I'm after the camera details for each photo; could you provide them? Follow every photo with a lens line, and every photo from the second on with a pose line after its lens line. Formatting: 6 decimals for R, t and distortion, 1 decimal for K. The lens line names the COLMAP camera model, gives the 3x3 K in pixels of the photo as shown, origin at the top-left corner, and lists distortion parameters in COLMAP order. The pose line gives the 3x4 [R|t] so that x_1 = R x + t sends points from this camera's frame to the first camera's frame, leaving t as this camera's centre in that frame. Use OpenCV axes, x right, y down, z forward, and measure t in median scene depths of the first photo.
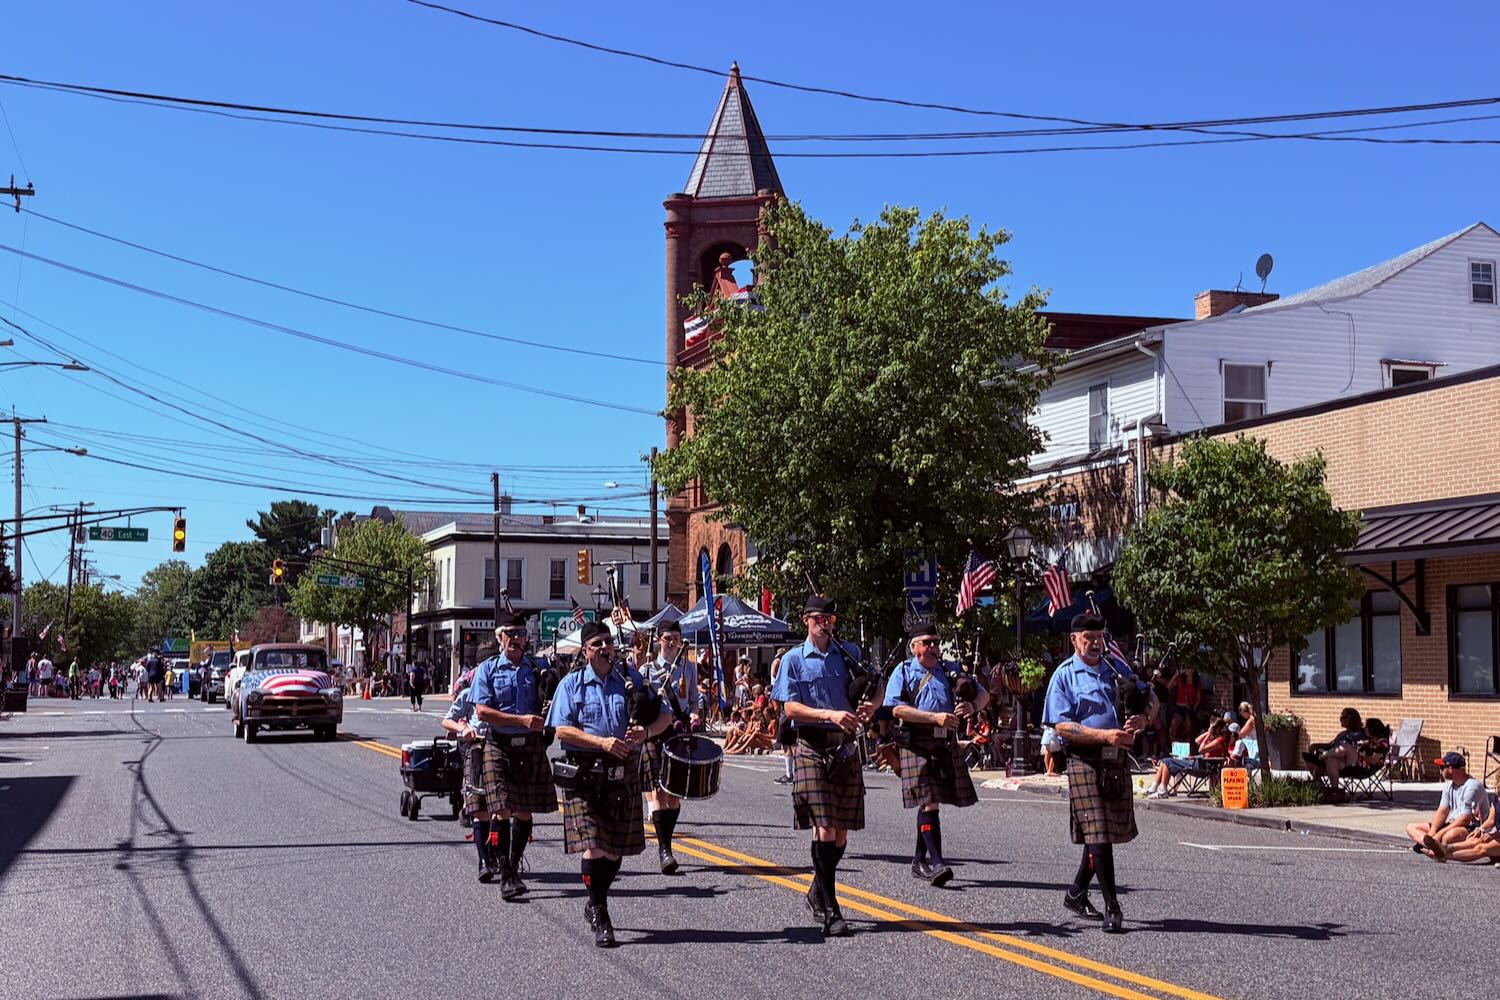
lens RADIAL K [[2023.8, 0, 742.9], [0, 2023.8, 499.8], [0, 0, 1]] dist [0.040096, 0.000000]
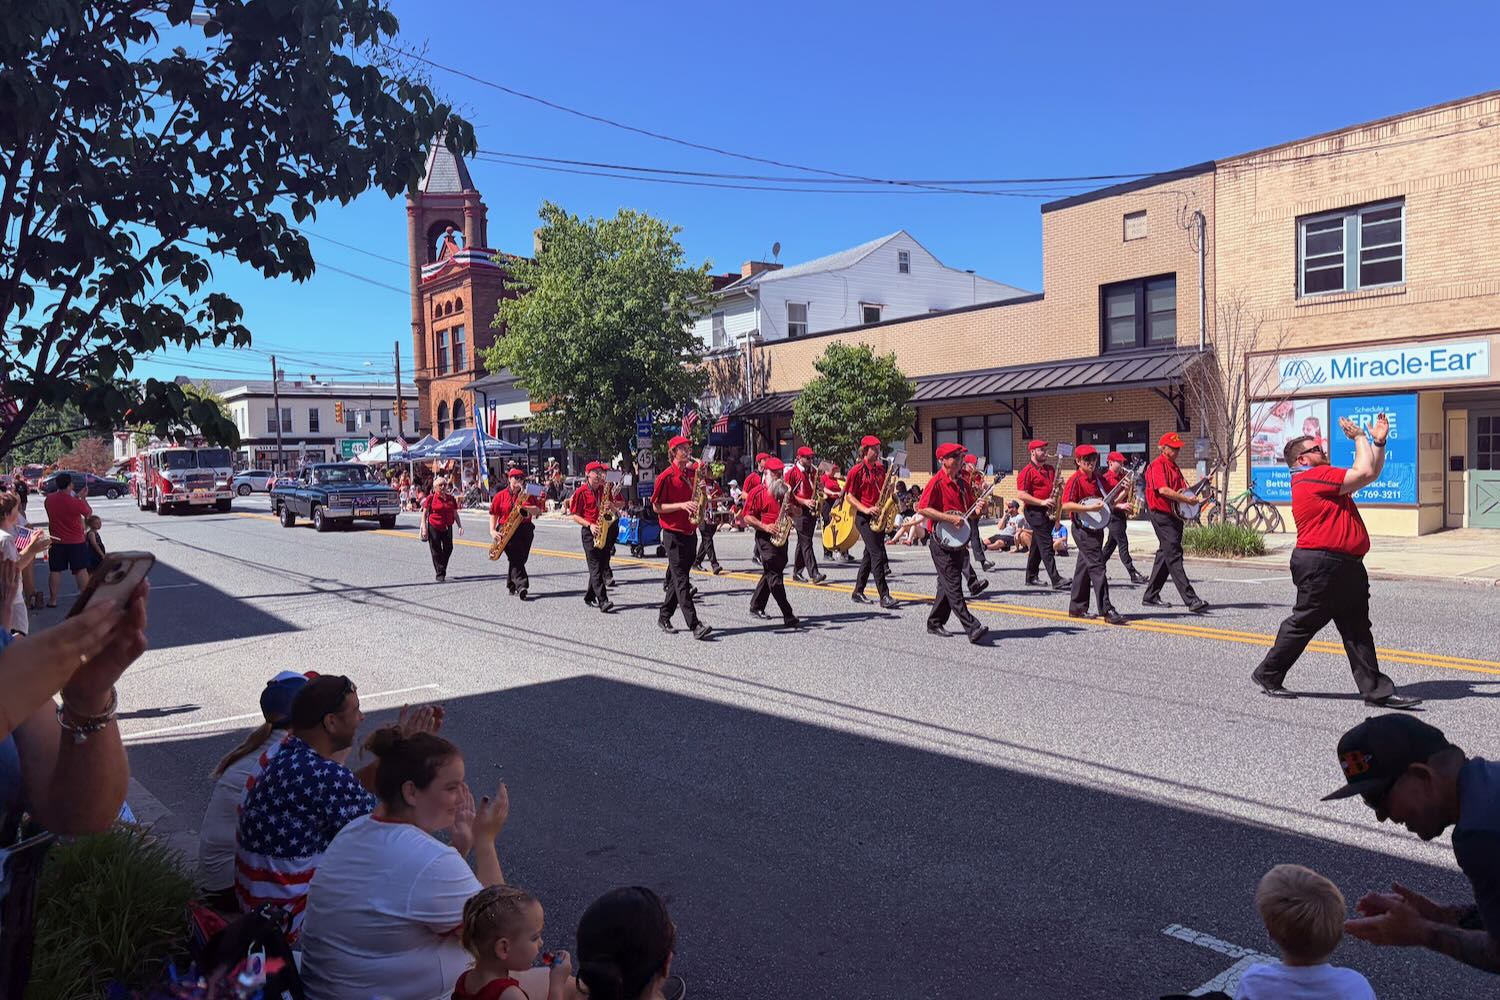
lens RADIAL K [[1116.8, 0, 750.5], [0, 1116.8, 495.1], [0, 0, 1]] dist [0.054877, -0.062572]
pose [[0.946268, -0.037594, 0.321191, -0.136914], [0.001786, 0.993812, 0.111059, -0.004226], [-0.323379, -0.104518, 0.940480, 0.011510]]
